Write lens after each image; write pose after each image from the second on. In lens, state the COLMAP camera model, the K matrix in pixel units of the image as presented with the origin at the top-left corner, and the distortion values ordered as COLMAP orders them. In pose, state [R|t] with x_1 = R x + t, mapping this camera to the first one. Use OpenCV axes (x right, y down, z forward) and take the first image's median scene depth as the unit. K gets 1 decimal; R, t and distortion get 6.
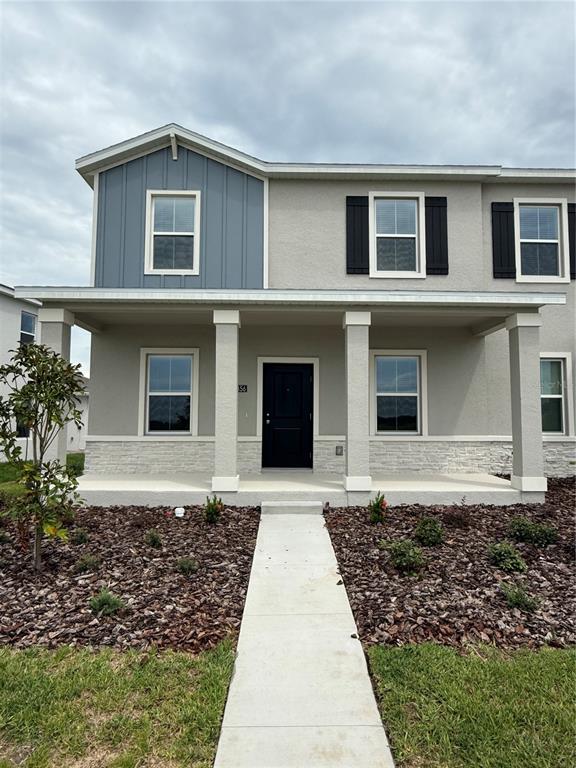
lens RADIAL K [[498.3, 0, 288.0], [0, 498.3, 384.0], [0, 0, 1]] dist [0.006410, -0.019925]
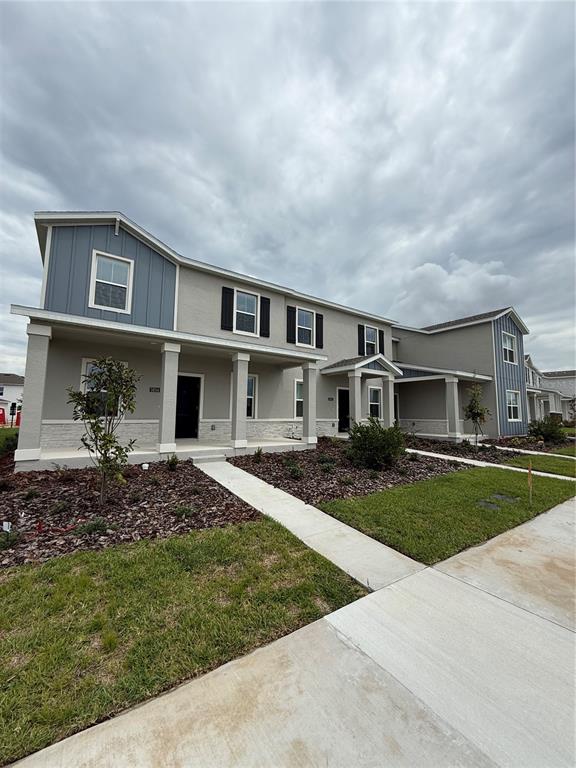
lens RADIAL K [[305.5, 0, 288.0], [0, 305.5, 384.0], [0, 0, 1]] dist [0.000401, -0.000082]
pose [[0.826510, 0.060519, 0.559659, -0.290131], [-0.054291, 0.998139, -0.027757, -0.005214], [-0.560298, -0.007443, 0.828258, -0.054959]]
